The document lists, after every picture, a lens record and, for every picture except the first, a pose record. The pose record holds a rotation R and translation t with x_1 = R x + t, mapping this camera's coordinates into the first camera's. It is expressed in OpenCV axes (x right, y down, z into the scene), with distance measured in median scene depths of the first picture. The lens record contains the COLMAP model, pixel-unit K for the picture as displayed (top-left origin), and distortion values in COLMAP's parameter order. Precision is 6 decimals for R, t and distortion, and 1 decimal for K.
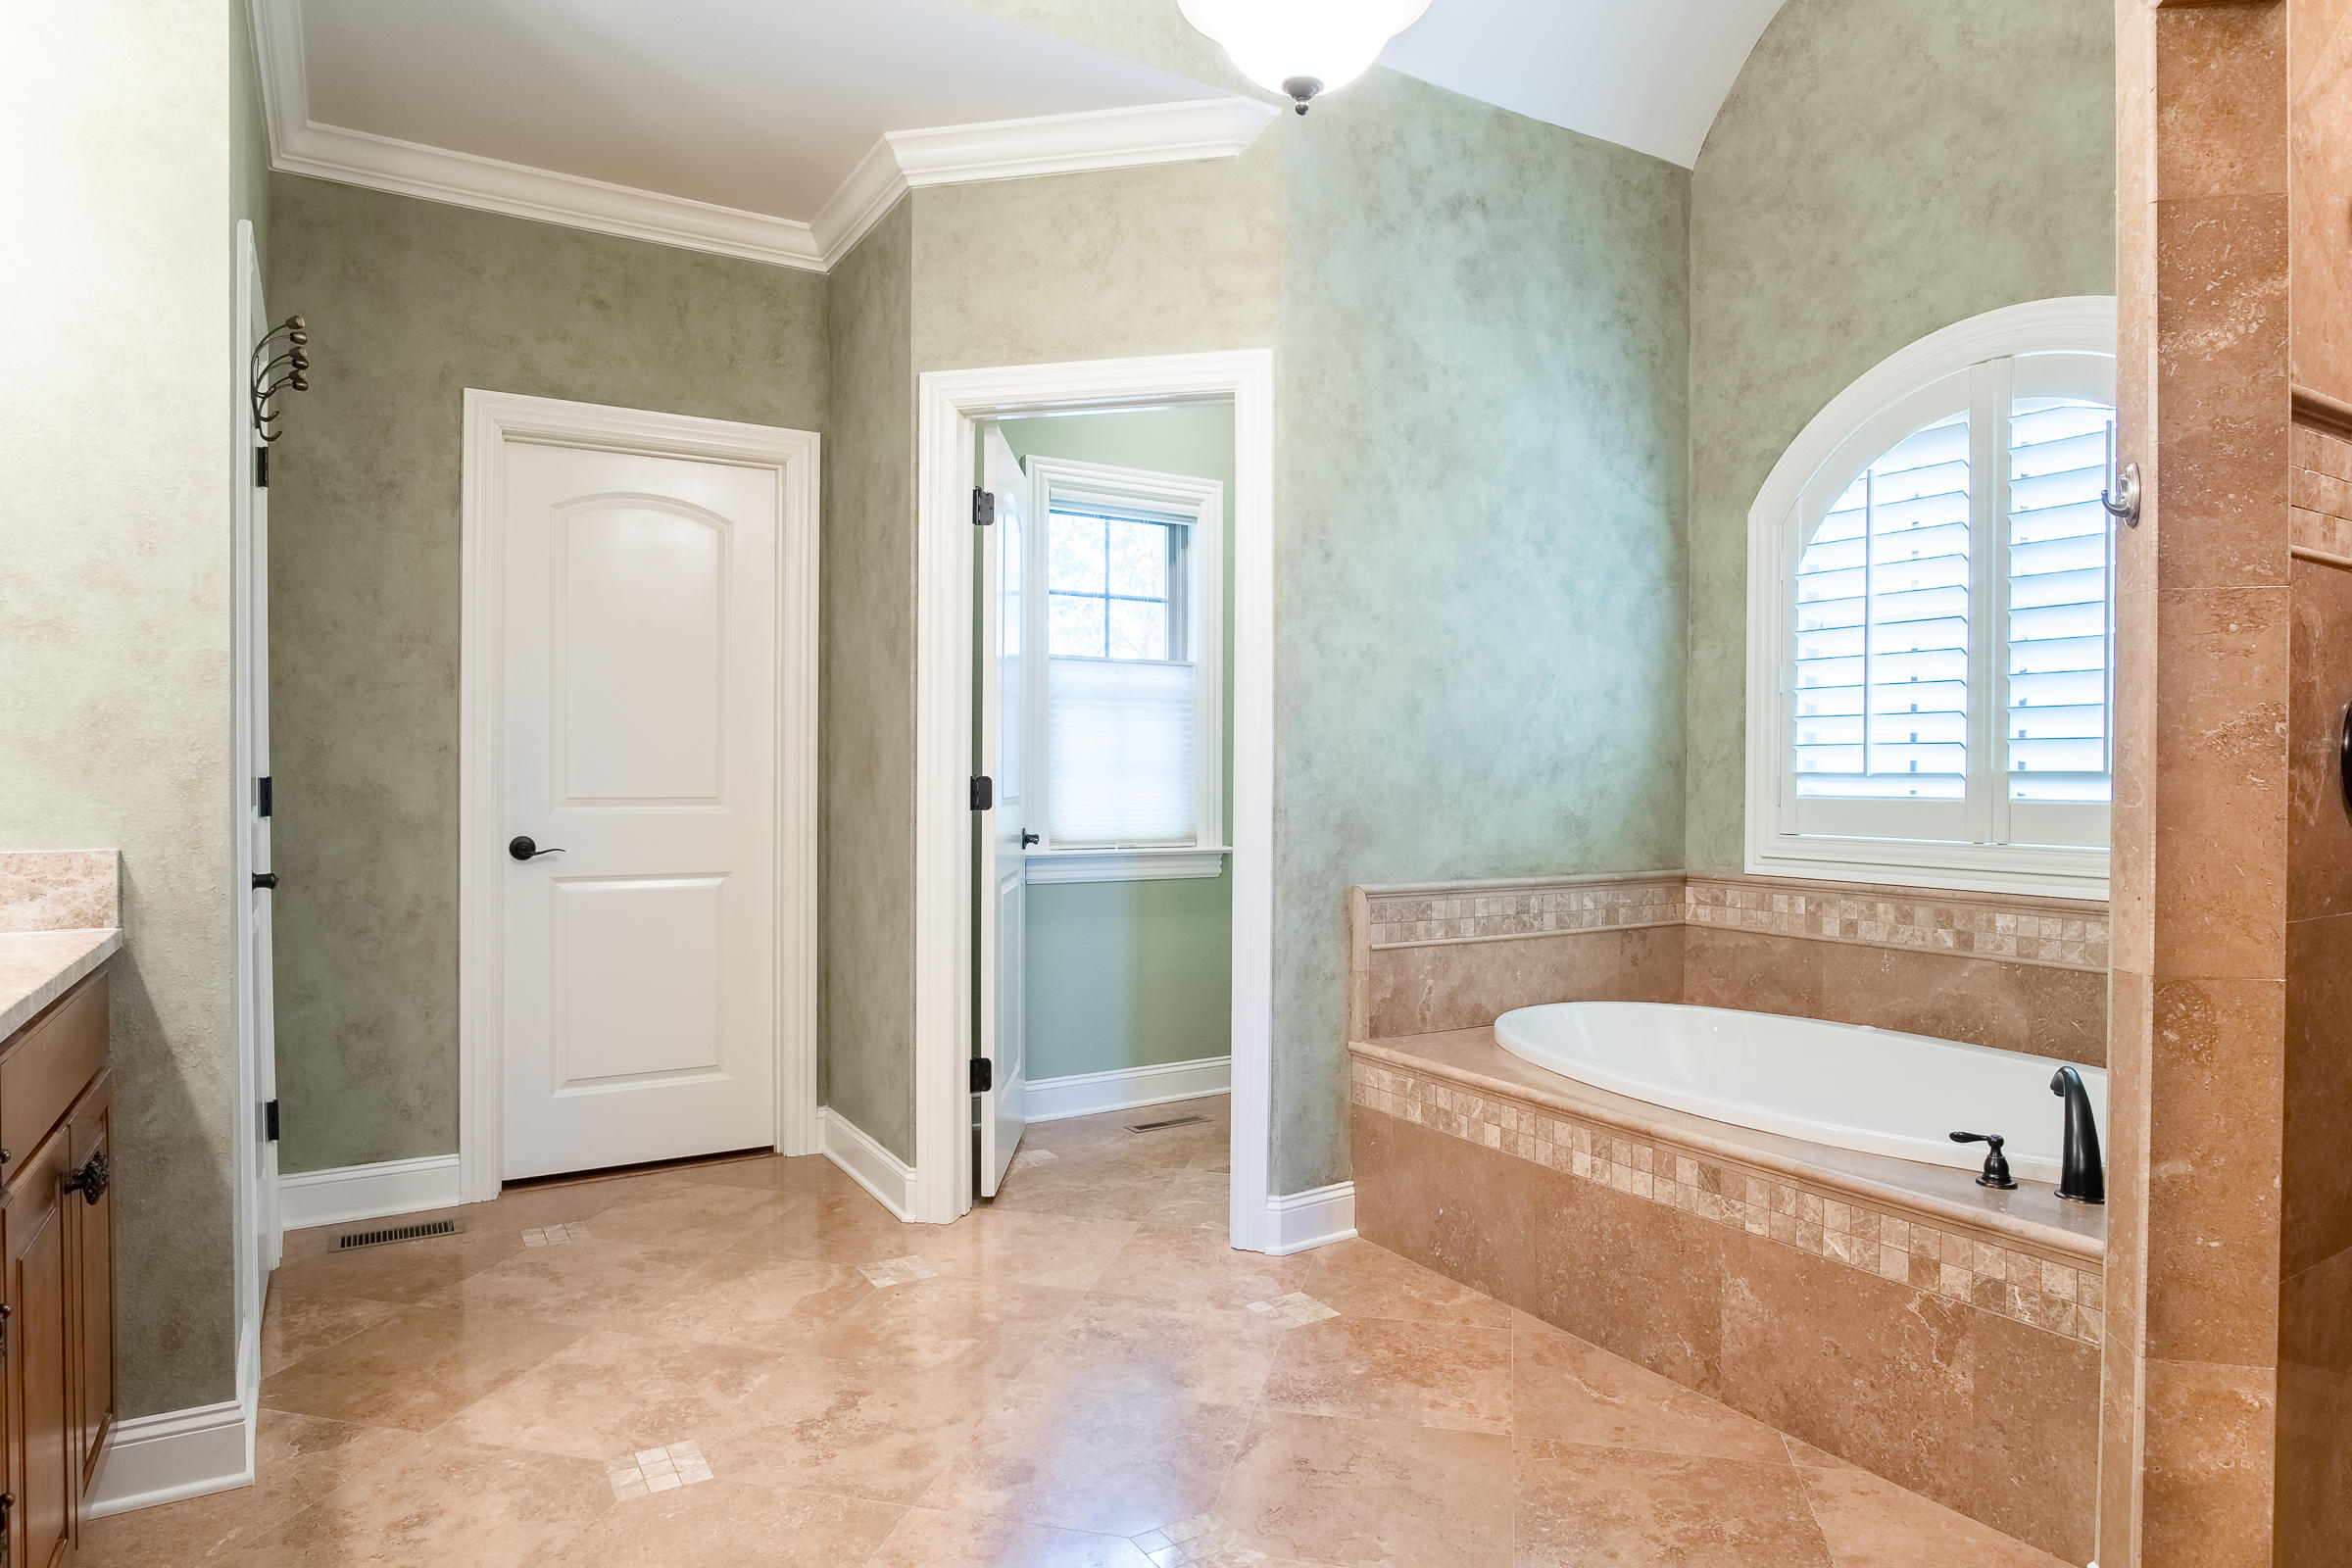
lens RADIAL K [[1352.5, 0, 1167.2], [0, 1352.5, 791.5], [0, 0, 1]] dist [-0.036450, 0.011724]
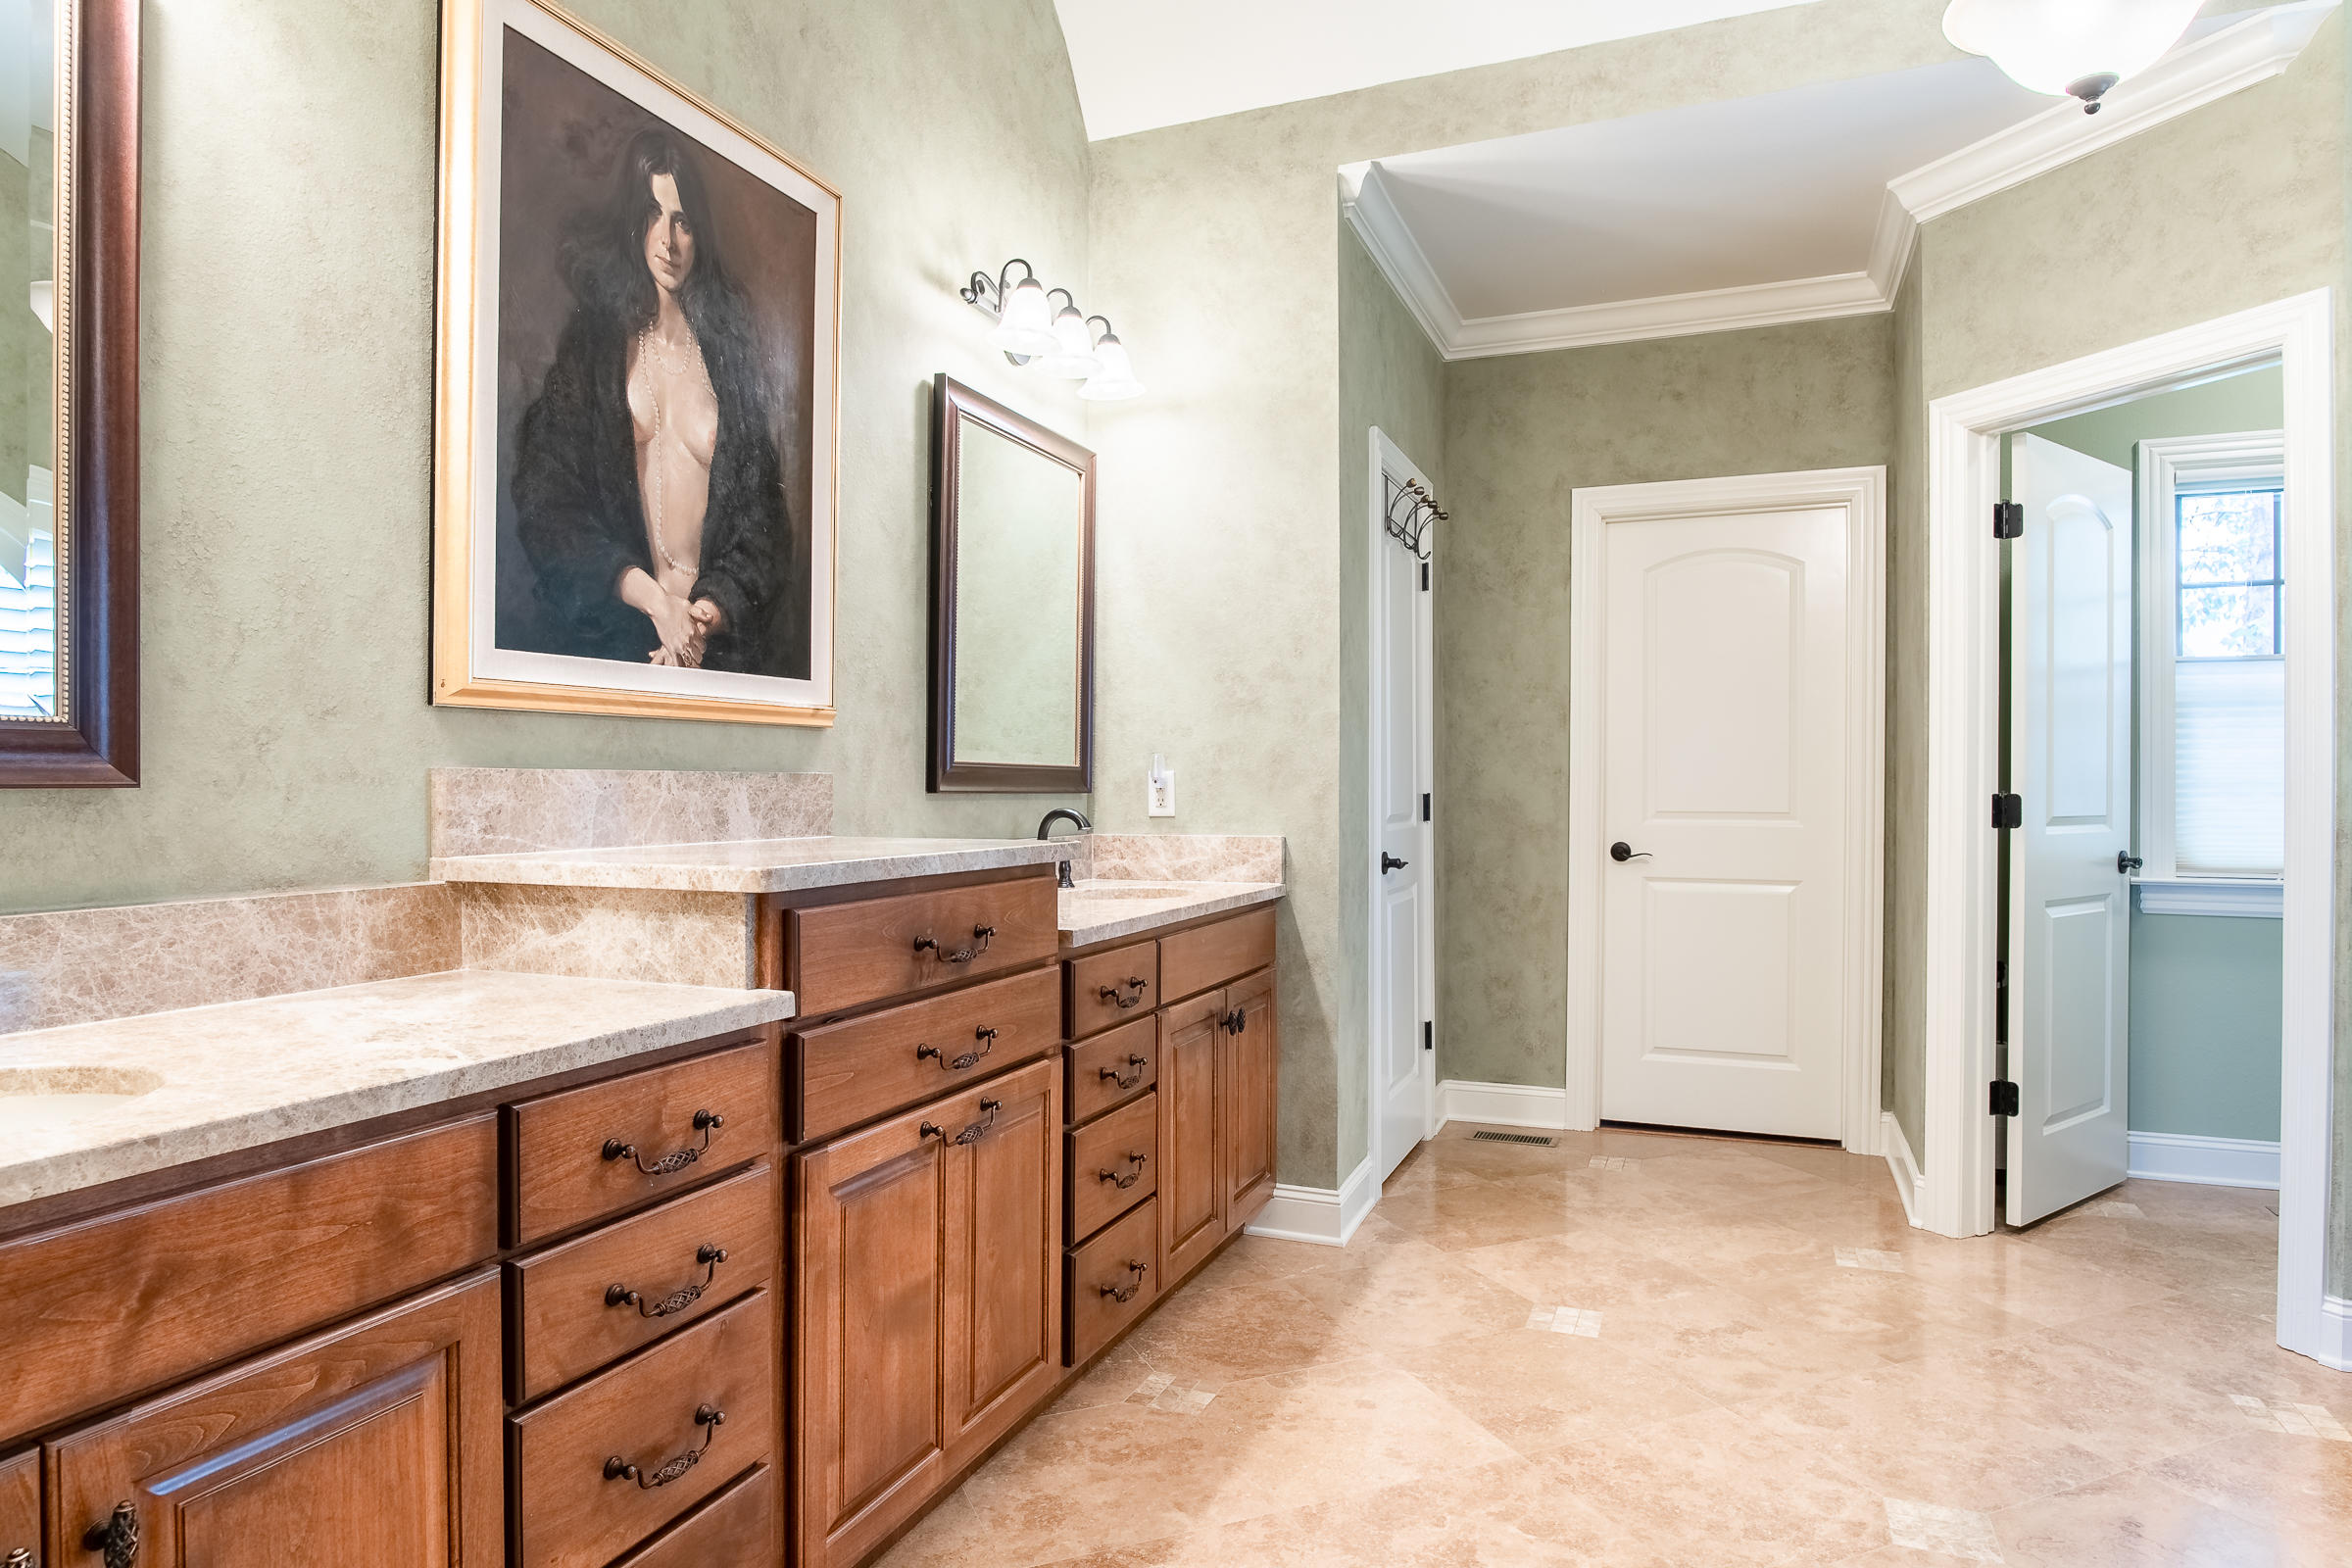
lens RADIAL K [[1352.5, 0, 1180.5], [0, 1352.5, 794.2], [0, 0, 1]] dist [-0.036450, 0.011724]
pose [[0.590578, 0.001335, -0.806980, 0.302914], [-0.011192, 0.999916, -0.006536, 0.002268], [0.806903, 0.012892, 0.590543, -0.060505]]
